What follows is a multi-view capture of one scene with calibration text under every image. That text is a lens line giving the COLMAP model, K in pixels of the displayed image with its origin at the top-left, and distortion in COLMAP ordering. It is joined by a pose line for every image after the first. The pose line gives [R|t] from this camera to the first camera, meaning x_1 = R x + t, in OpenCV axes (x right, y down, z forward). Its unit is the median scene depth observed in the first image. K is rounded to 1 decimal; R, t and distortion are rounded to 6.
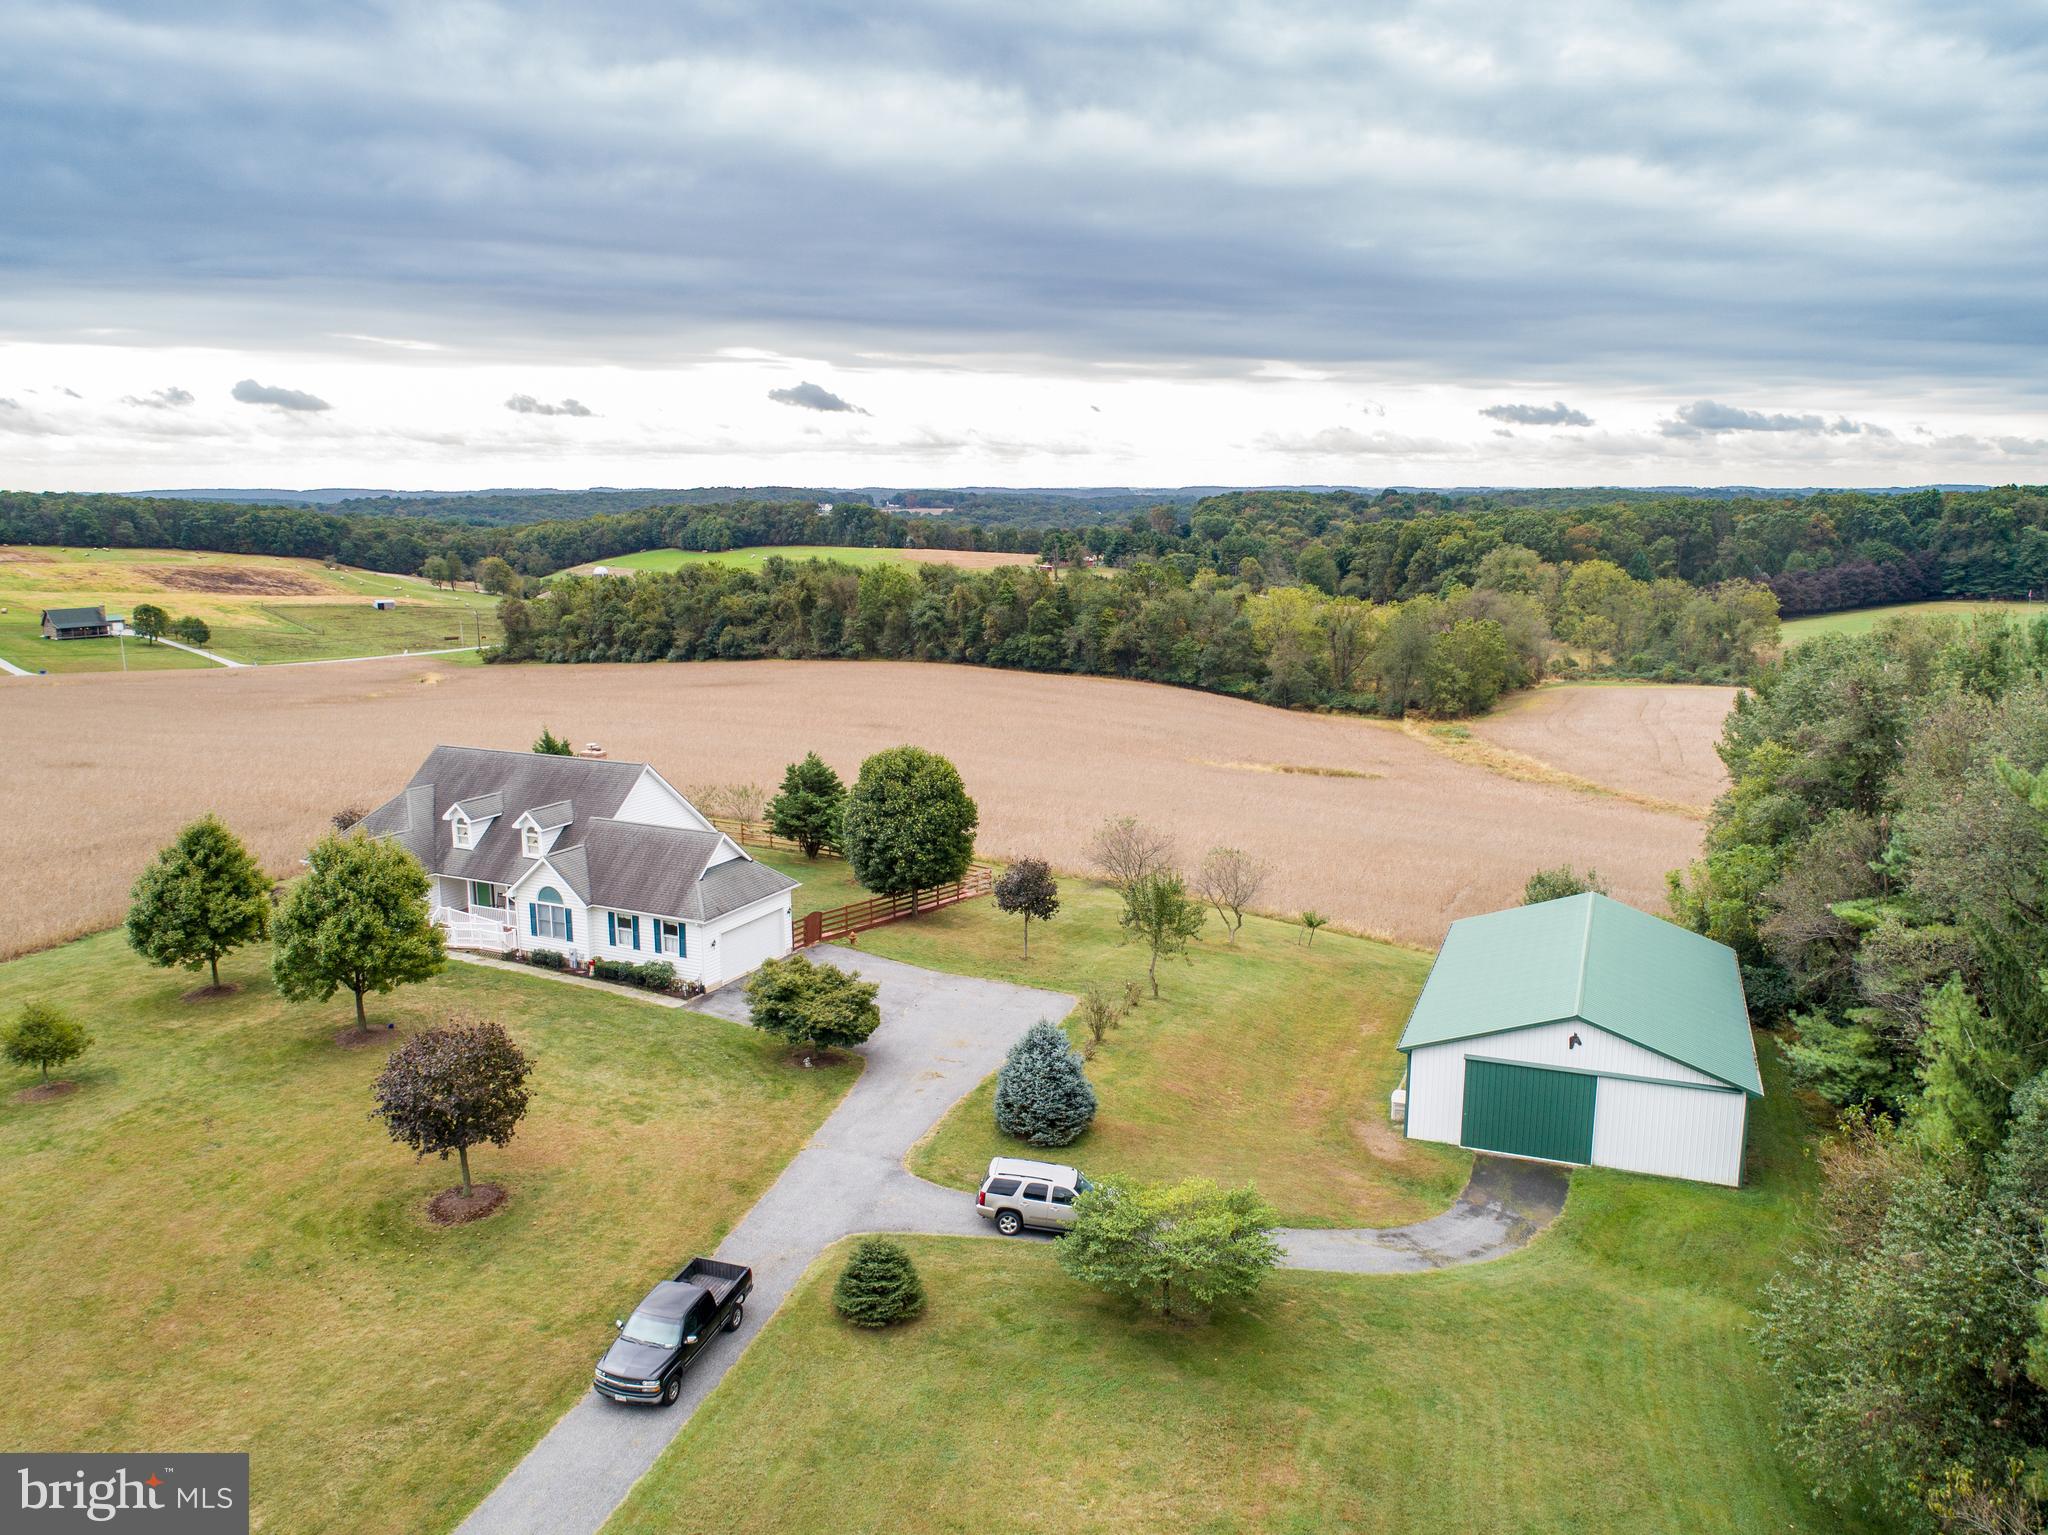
lens RADIAL K [[1542.3, 0, 1024.0], [0, 1542.3, 767.5], [0, 0, 1]] dist [-0.025207, 0.009009]
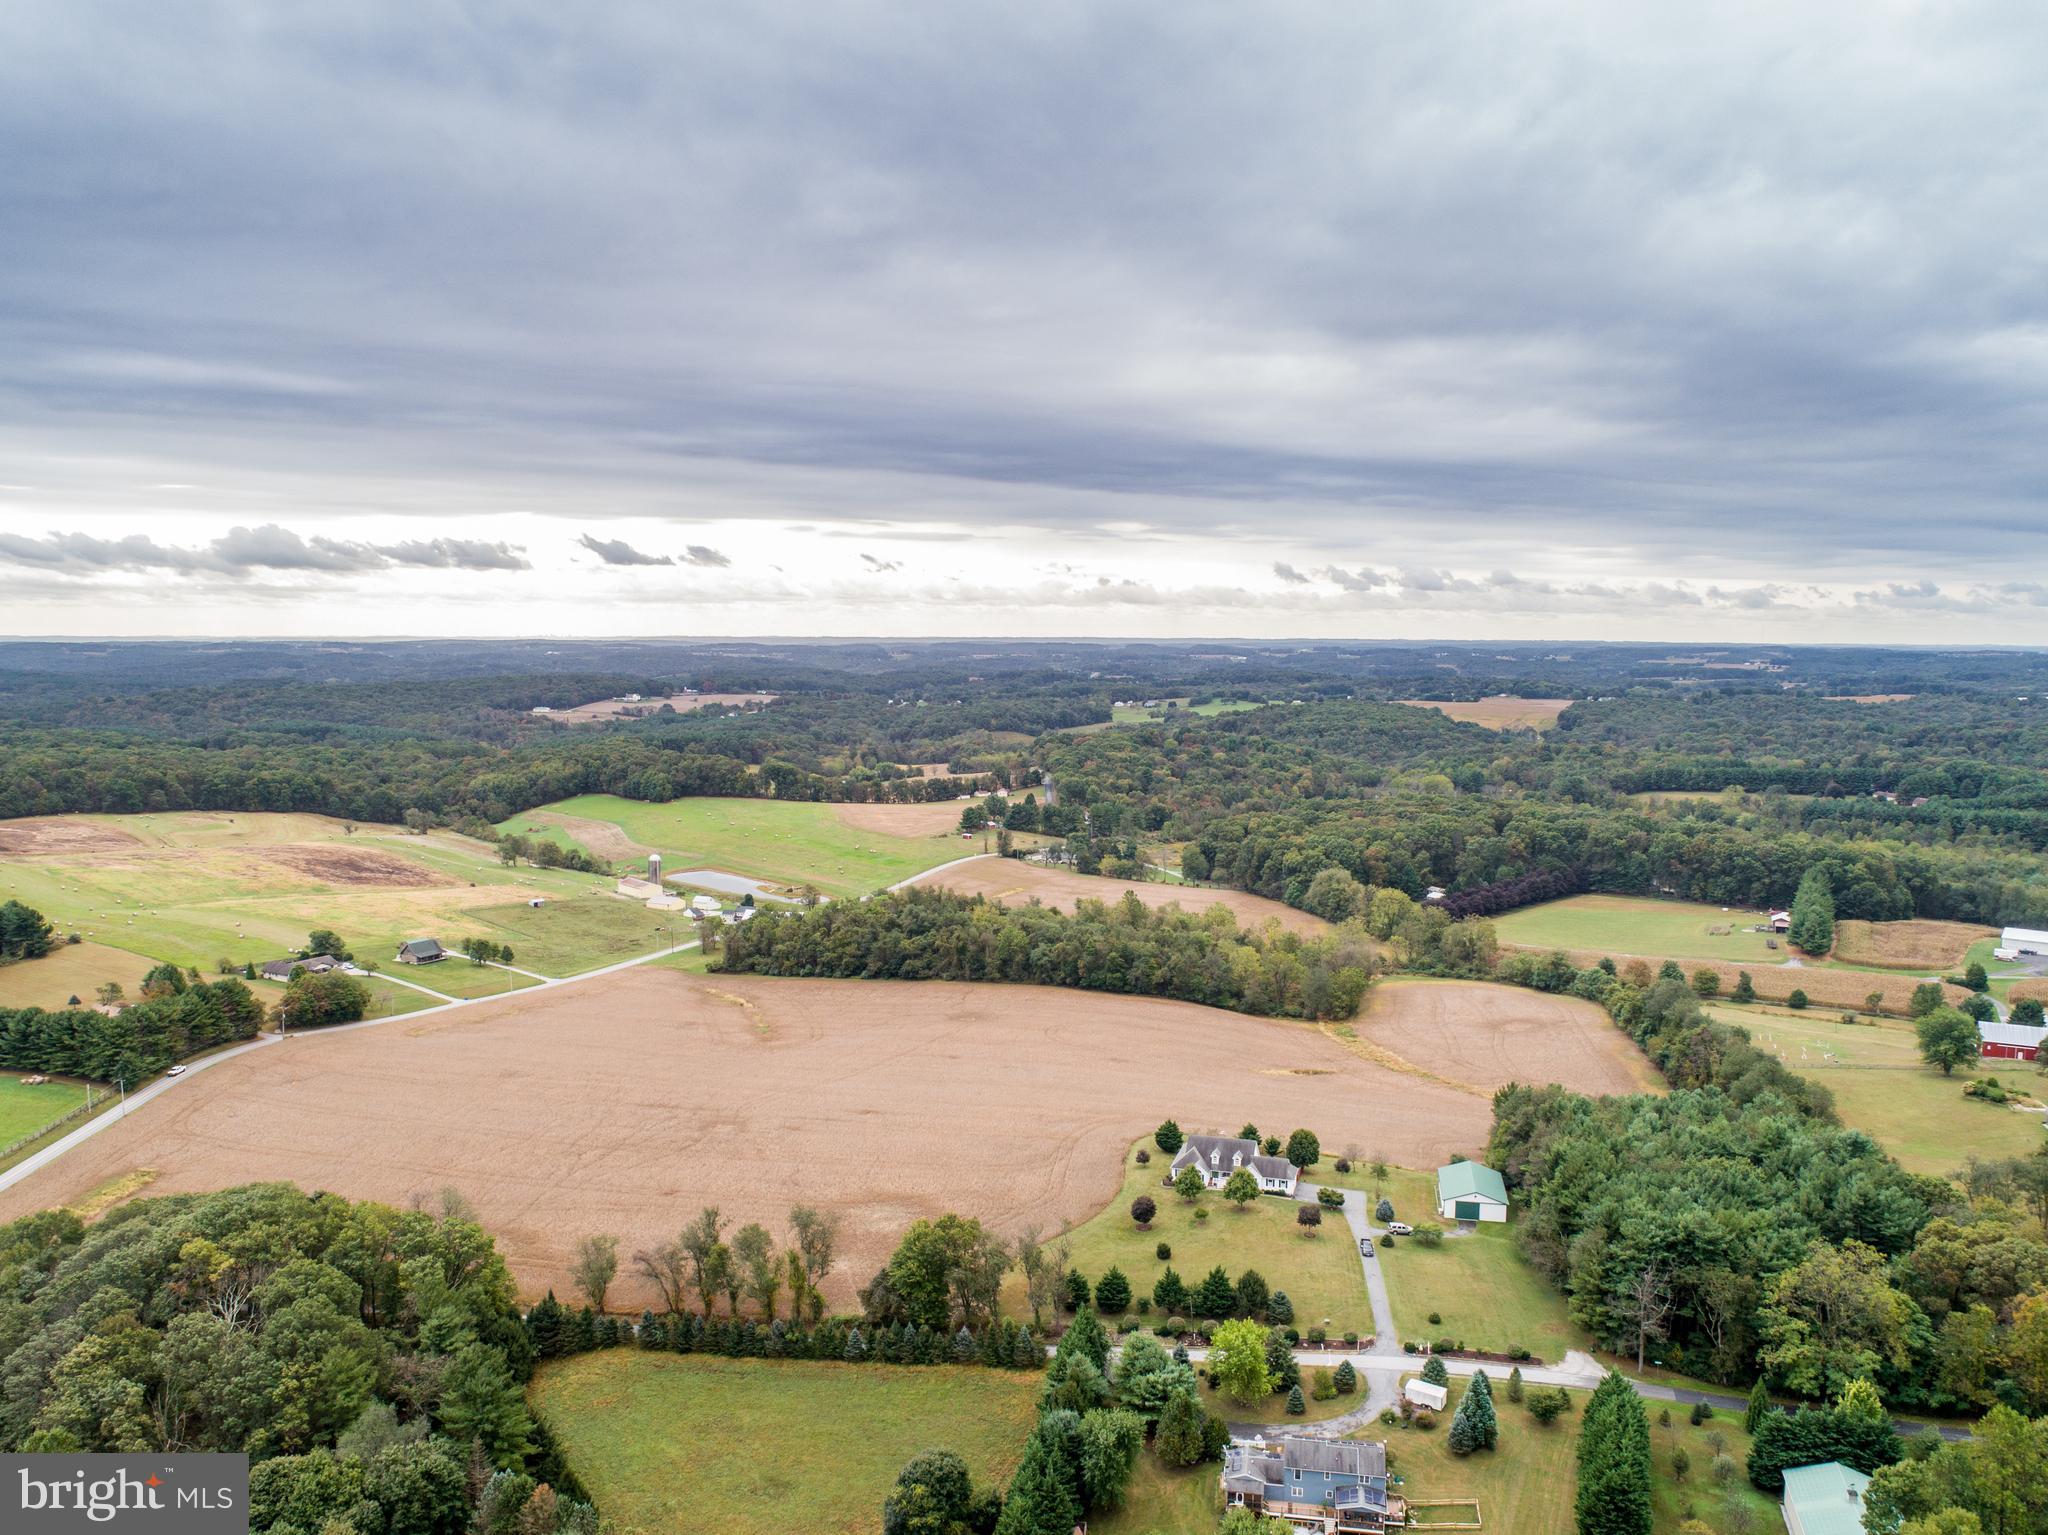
lens RADIAL K [[1560.1, 0, 1024.0], [0, 1560.1, 767.5], [0, 0, 1]] dist [-0.027049, 0.012217]
pose [[0.985961, -0.008201, 0.166776, -0.374997], [0.023650, 0.995583, -0.090859, -0.154053], [-0.165294, 0.093527, 0.981800, -0.755018]]
